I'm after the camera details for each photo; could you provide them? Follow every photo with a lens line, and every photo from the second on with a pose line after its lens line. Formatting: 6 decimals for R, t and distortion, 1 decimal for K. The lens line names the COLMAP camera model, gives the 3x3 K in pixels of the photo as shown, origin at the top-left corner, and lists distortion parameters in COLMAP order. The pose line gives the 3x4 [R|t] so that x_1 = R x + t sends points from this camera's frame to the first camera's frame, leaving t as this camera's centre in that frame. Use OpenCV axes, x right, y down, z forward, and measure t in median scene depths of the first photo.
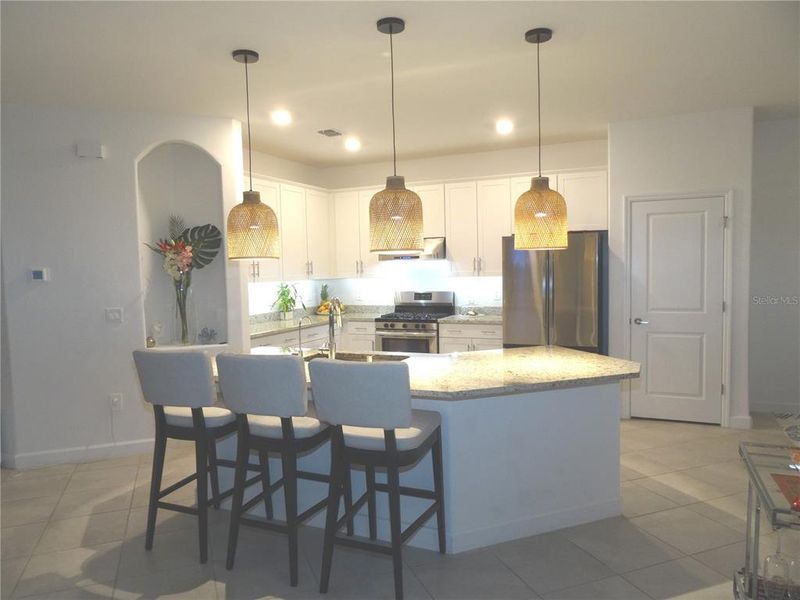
lens RADIAL K [[571.9, 0, 397.2], [0, 571.9, 299.8], [0, 0, 1]] dist [-0.003430, -0.000556]
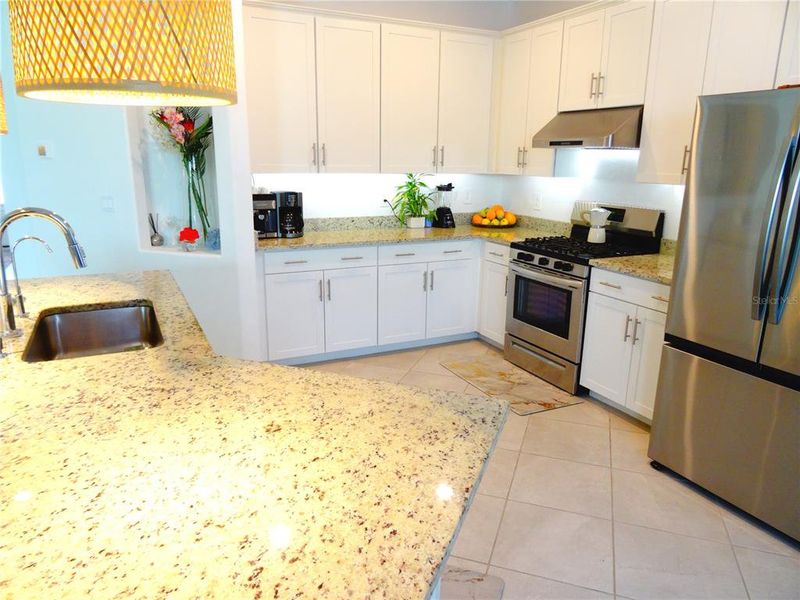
lens RADIAL K [[571.9, 0, 397.2], [0, 571.9, 299.5], [0, 0, 1]] dist [-0.003430, -0.000556]
pose [[0.766568, 0.190063, -0.613392, 0.344576], [-0.070234, 0.974280, 0.214114, -0.041664], [0.638311, -0.121052, 0.760201, 0.573212]]
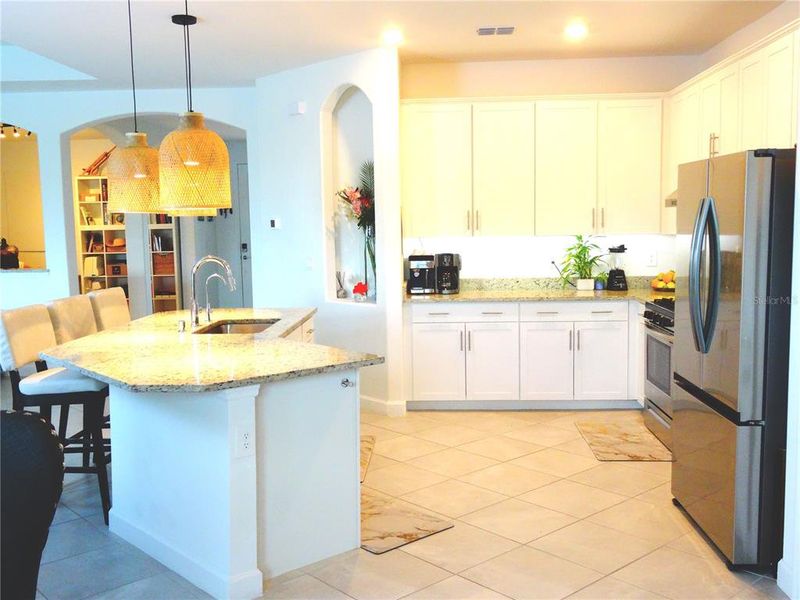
lens RADIAL K [[811.8, 0, 398.8], [0, 811.8, 298.8], [0, 0, 1]] dist [0.029239, 0.000000]
pose [[0.360514, 0.108086, -0.926470, 0.891623], [-0.046957, 0.994107, 0.097705, -0.057461], [0.931571, 0.008280, 0.363465, 0.568858]]
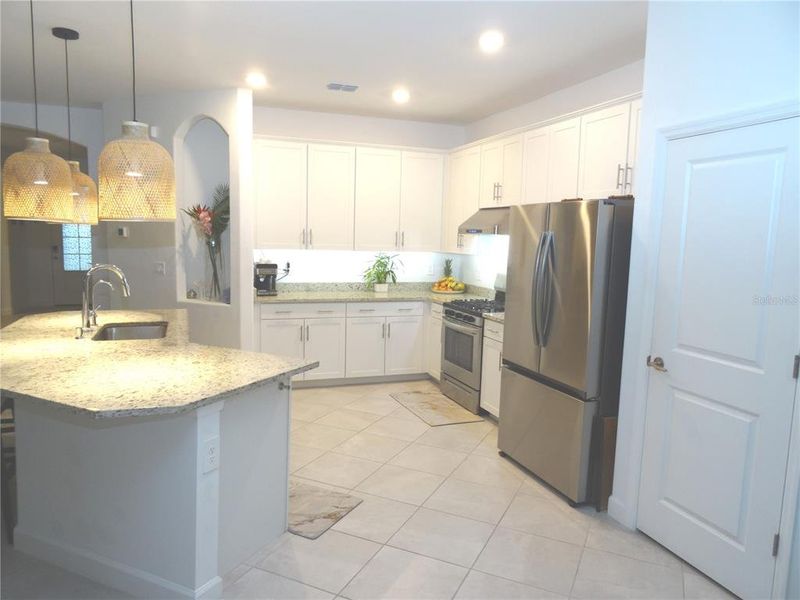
lens RADIAL K [[571.9, 0, 398.6], [0, 571.9, 296.1], [0, 0, 1]] dist [-0.003430, -0.000556]
pose [[0.693647, 0.118583, -0.710488, 0.673773], [-0.085106, 0.992939, 0.082636, -0.052925], [0.715270, 0.003146, 0.698841, 0.479194]]
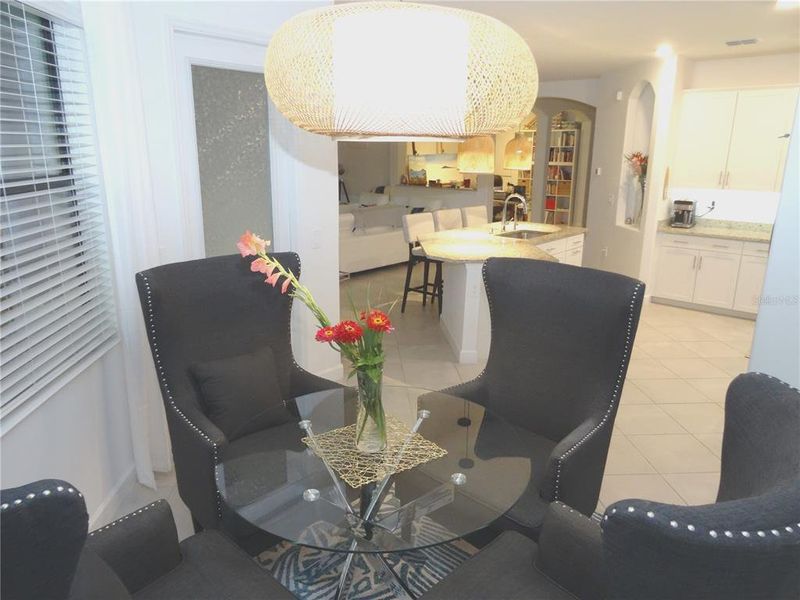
lens RADIAL K [[571.9, 0, 401.3], [0, 571.9, 296.6], [0, 0, 1]] dist [-0.003430, -0.000556]
pose [[-0.279074, 0.258404, -0.924849, 1.166545], [-0.065966, 0.955679, 0.286924, -0.126928], [0.958001, 0.141082, -0.249659, 0.816075]]
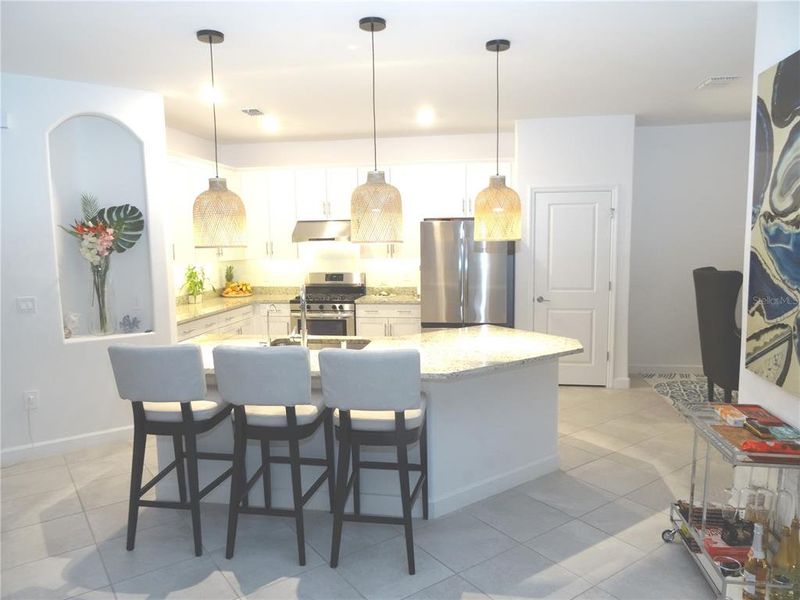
lens RADIAL K [[571.9, 0, 397.0], [0, 571.9, 300.5], [0, 0, 1]] dist [-0.003430, -0.000556]
pose [[0.967271, -0.019230, 0.253017, -0.145668], [0.007276, 0.998816, 0.048098, -0.017842], [-0.253642, -0.044683, 0.966265, -0.019882]]
